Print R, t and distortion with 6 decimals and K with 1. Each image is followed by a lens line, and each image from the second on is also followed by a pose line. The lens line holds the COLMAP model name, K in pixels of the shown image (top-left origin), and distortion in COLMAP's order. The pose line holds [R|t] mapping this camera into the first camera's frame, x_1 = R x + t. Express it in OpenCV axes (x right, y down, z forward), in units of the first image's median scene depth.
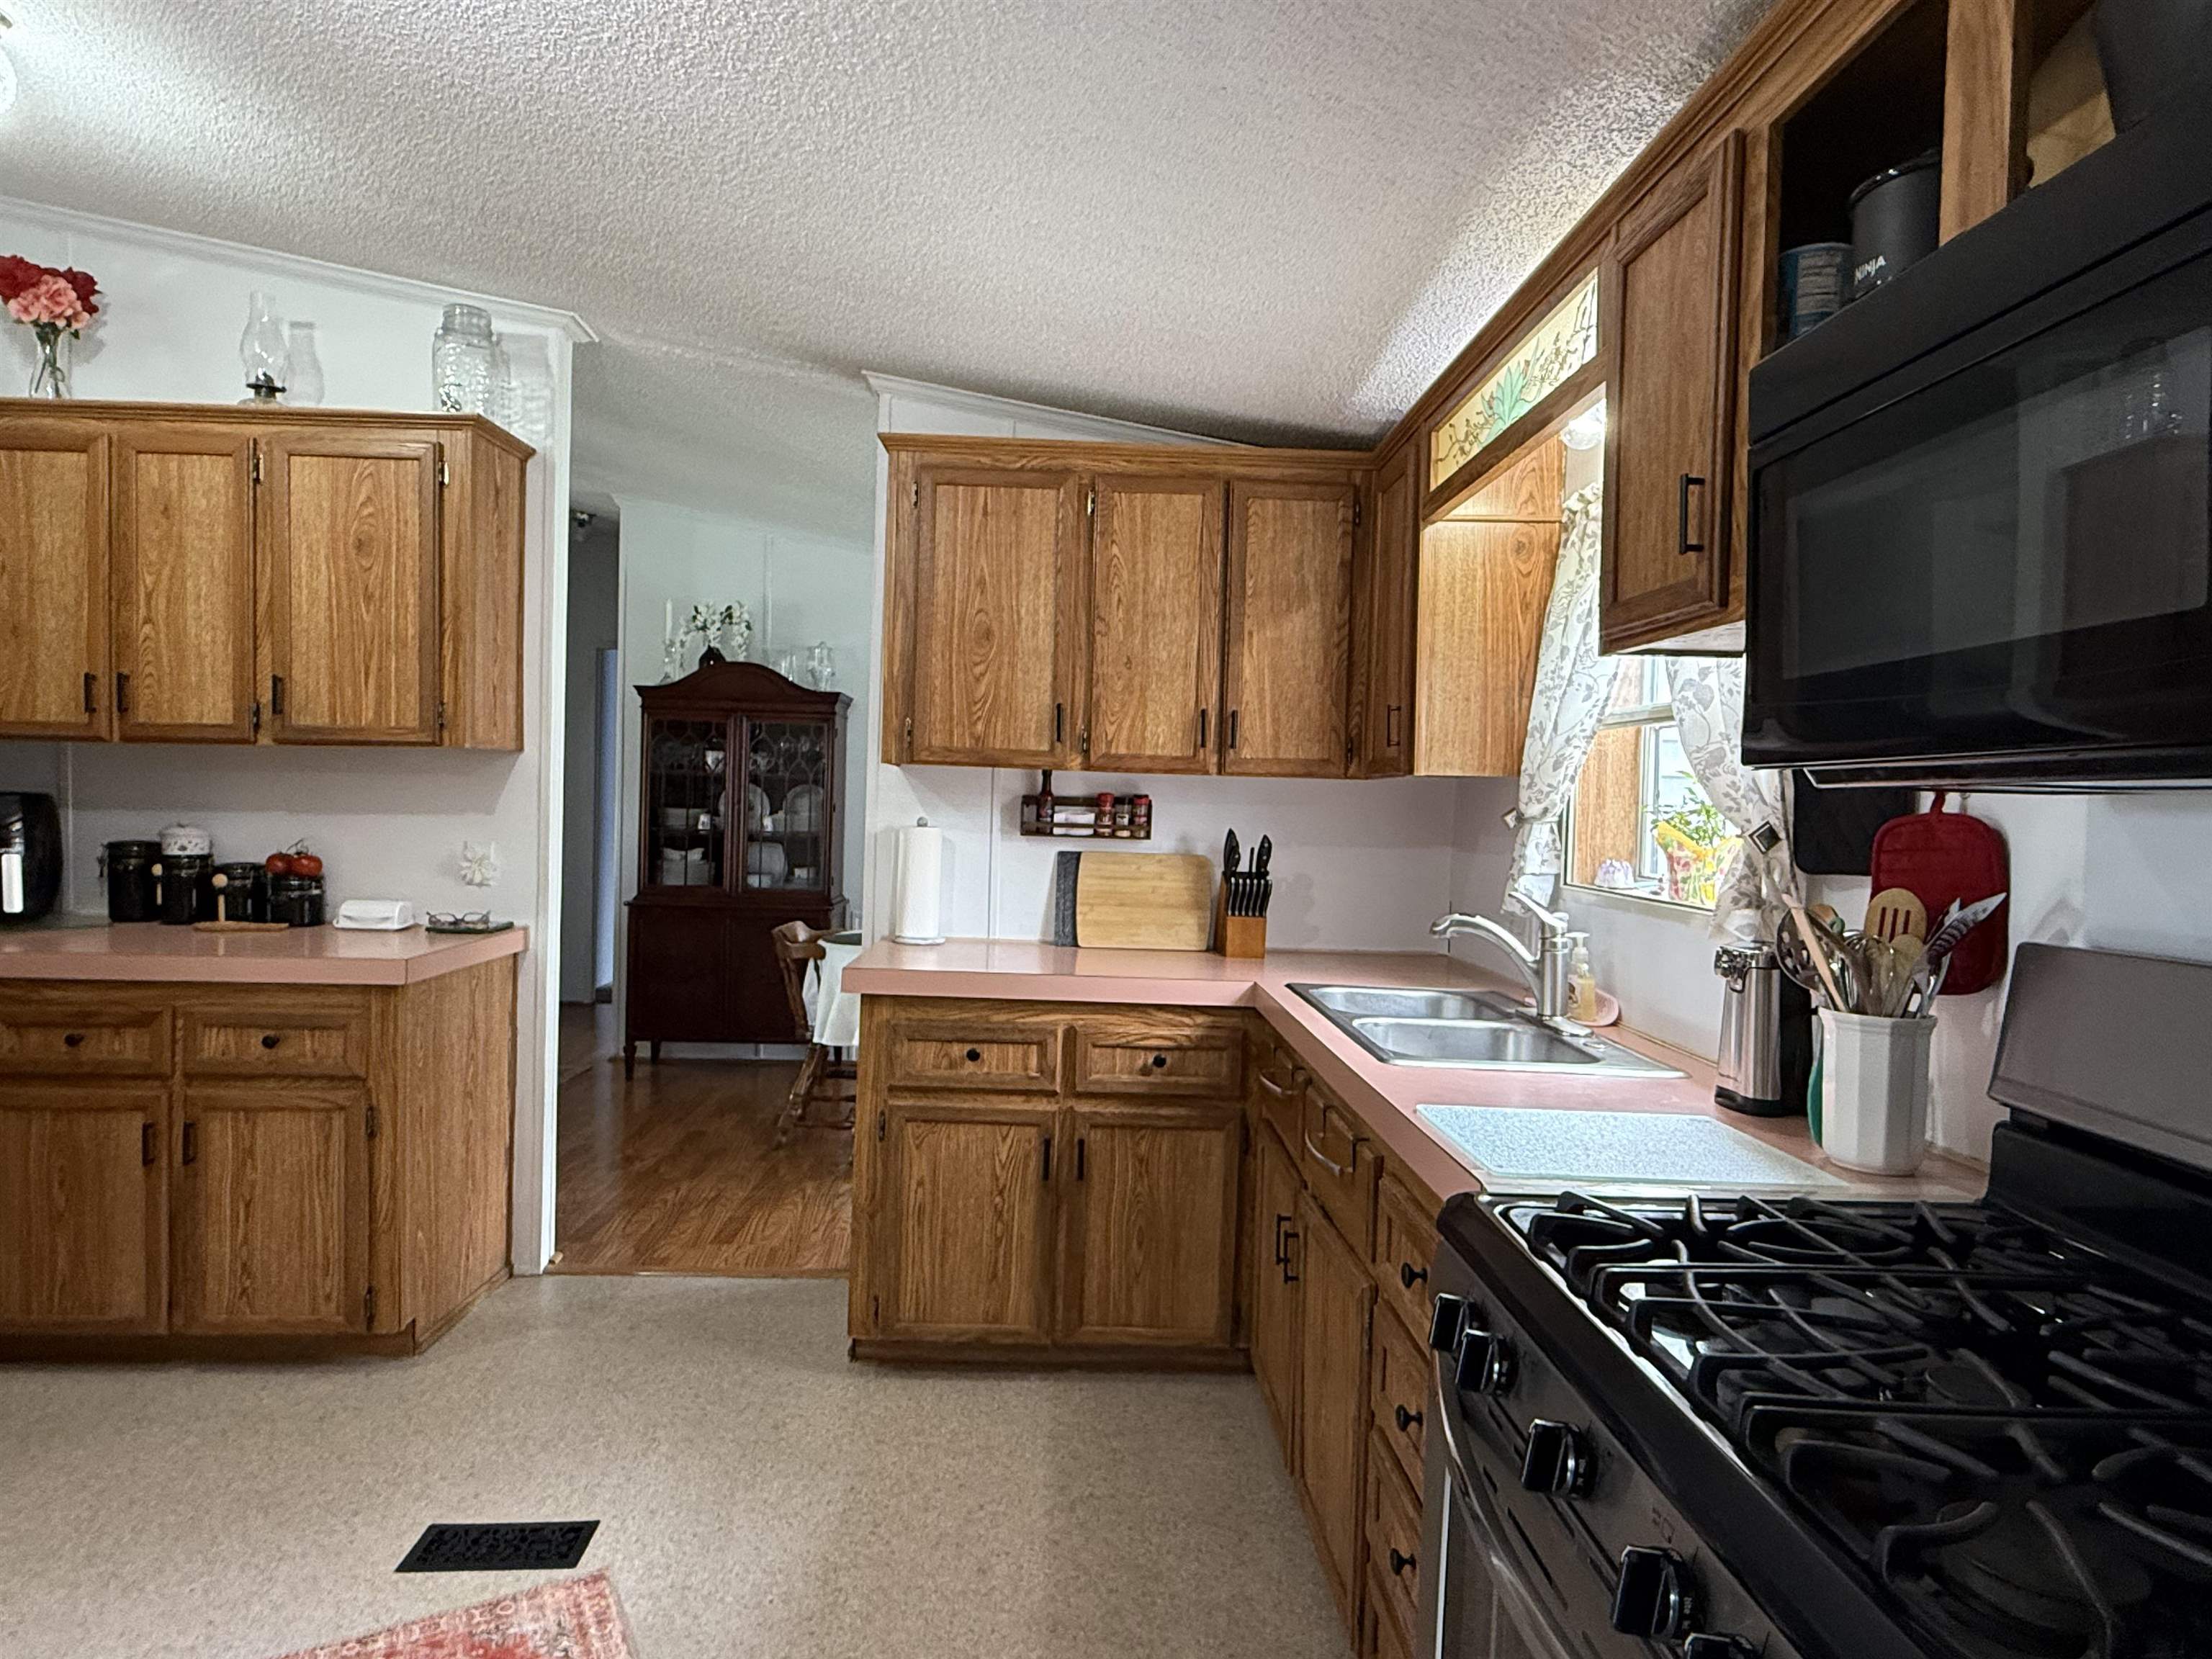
lens RADIAL K [[1258.2, 0, 1097.0], [0, 1258.2, 829.0], [0, 0, 1]] dist [0.003655, -0.000602]
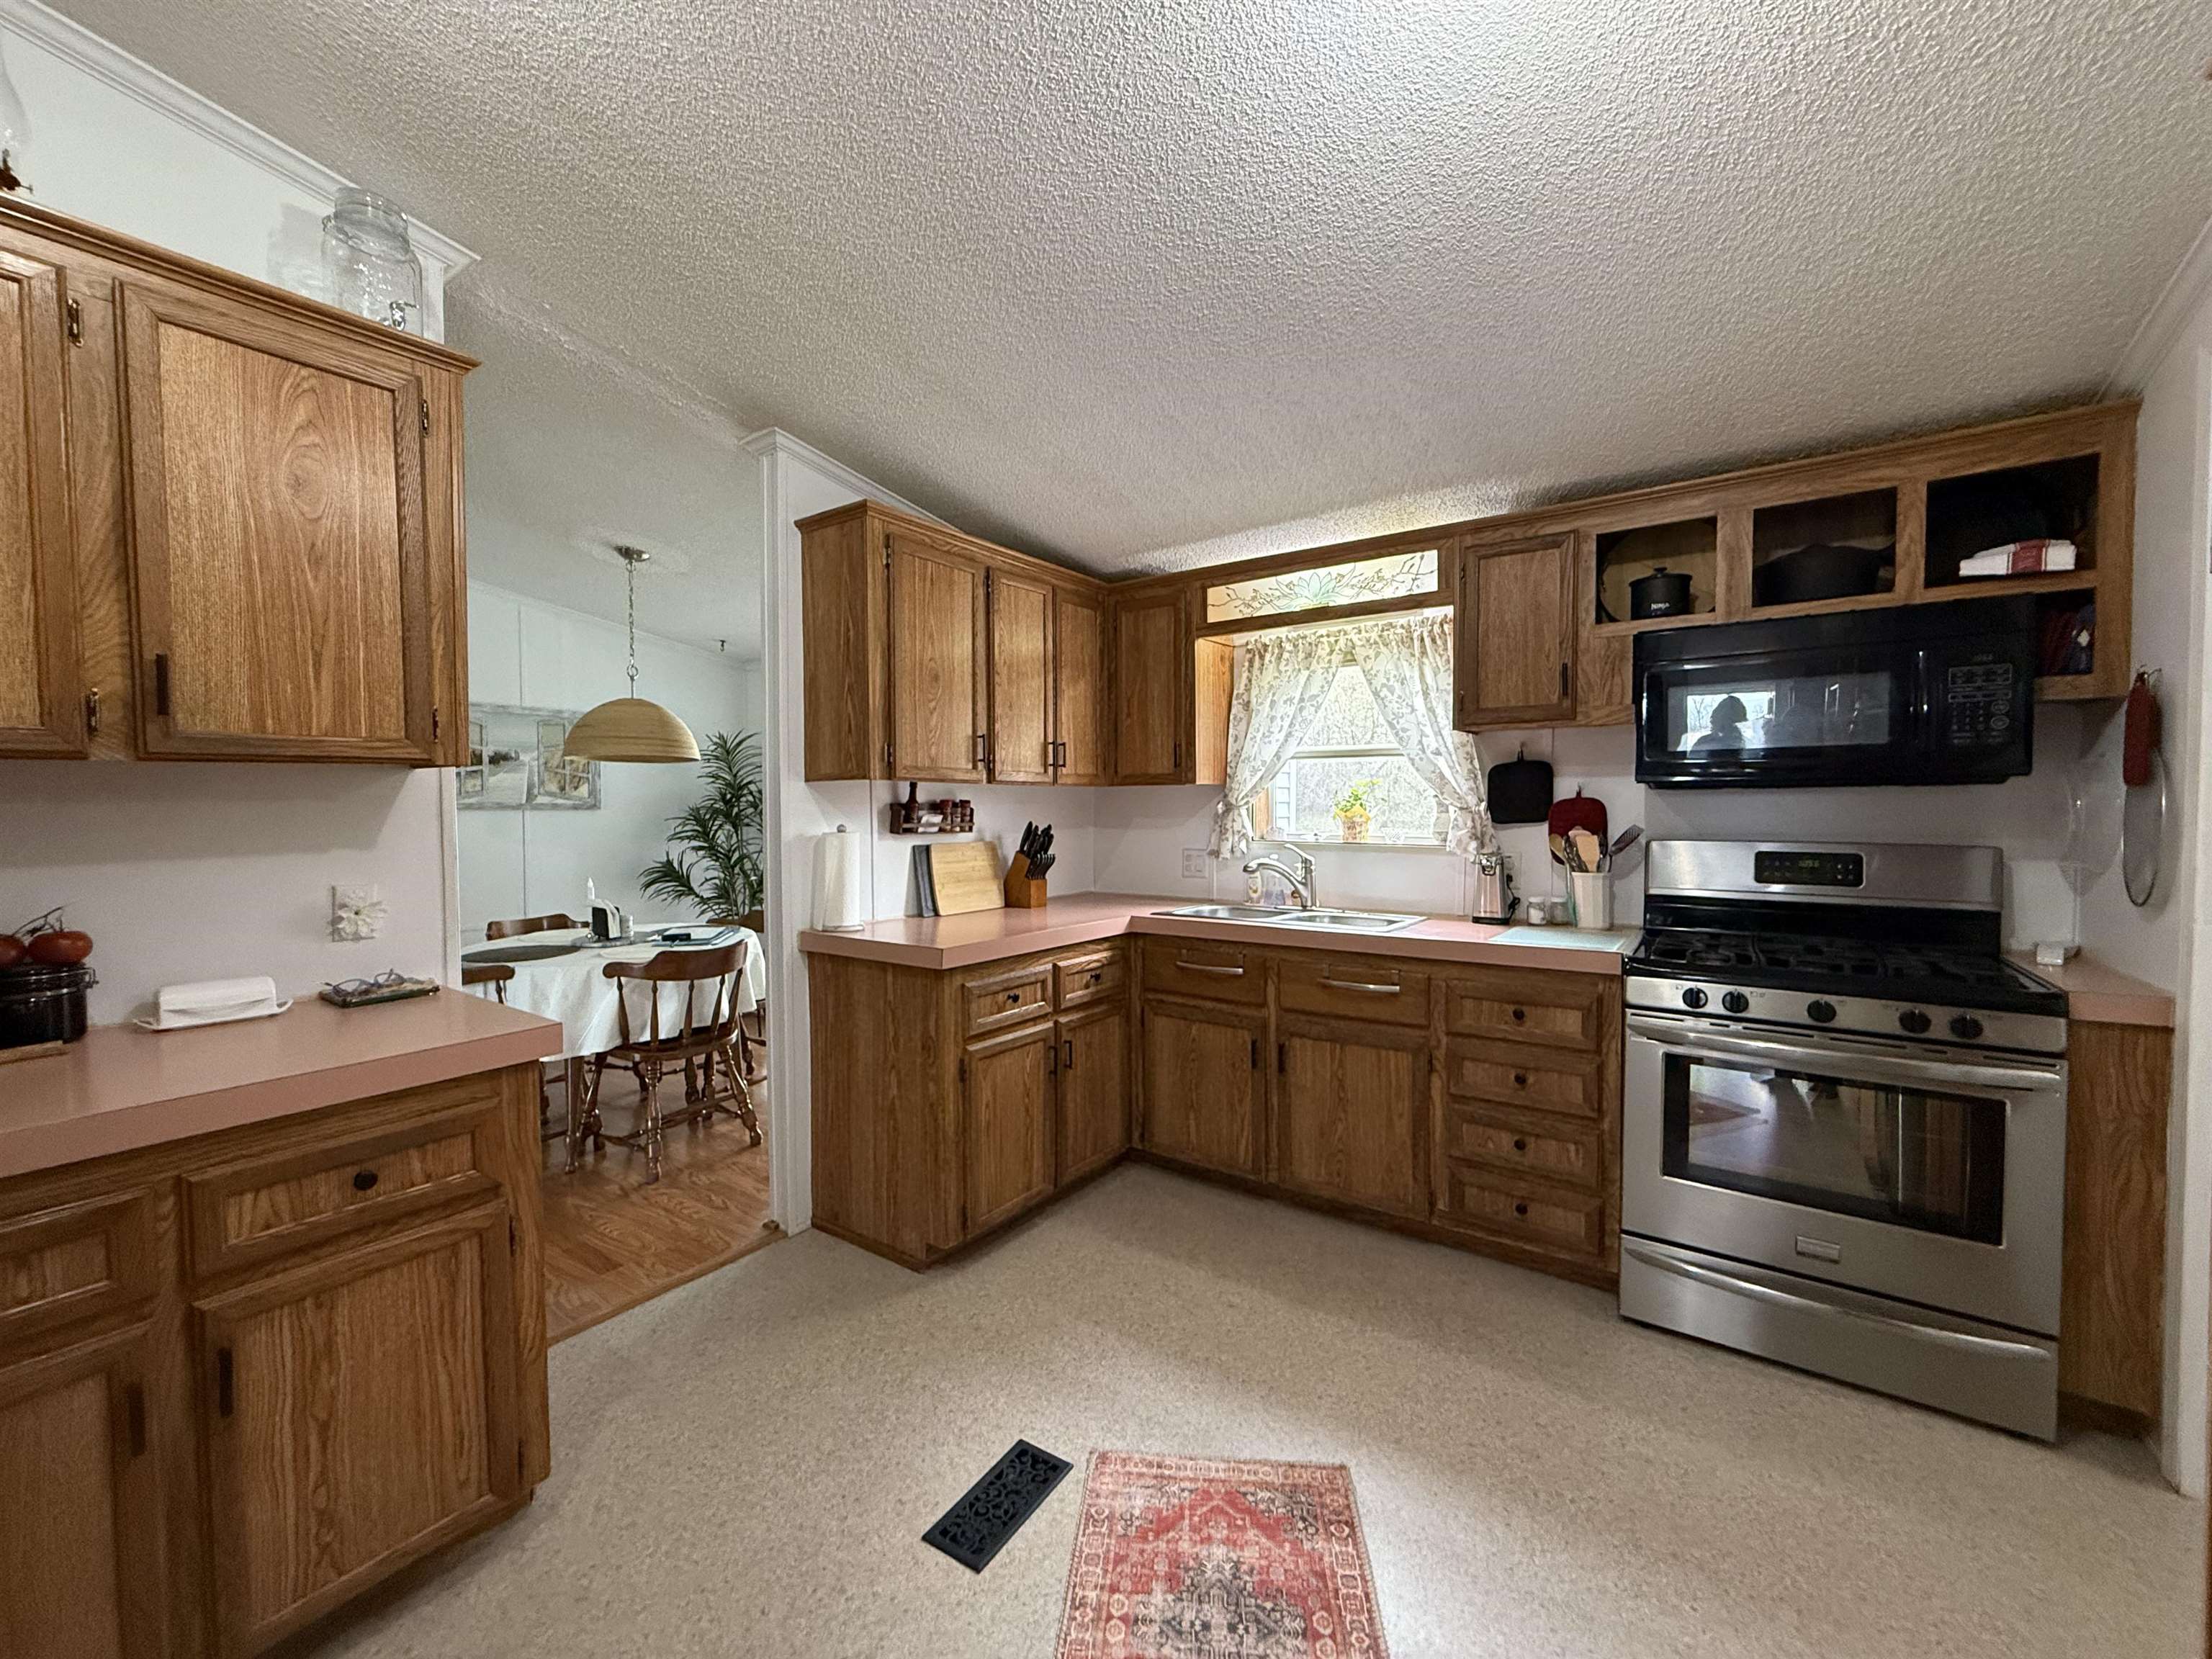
lens RADIAL K [[878.9, 0, 1111.5], [0, 878.9, 825.7], [0, 0, 1]] dist [-0.001552, 0.000063]
pose [[0.601233, -0.051787, 0.797394, -0.714273], [0.041922, 0.998568, 0.033244, -0.027441], [-0.797973, 0.013441, 0.602543, 0.328463]]
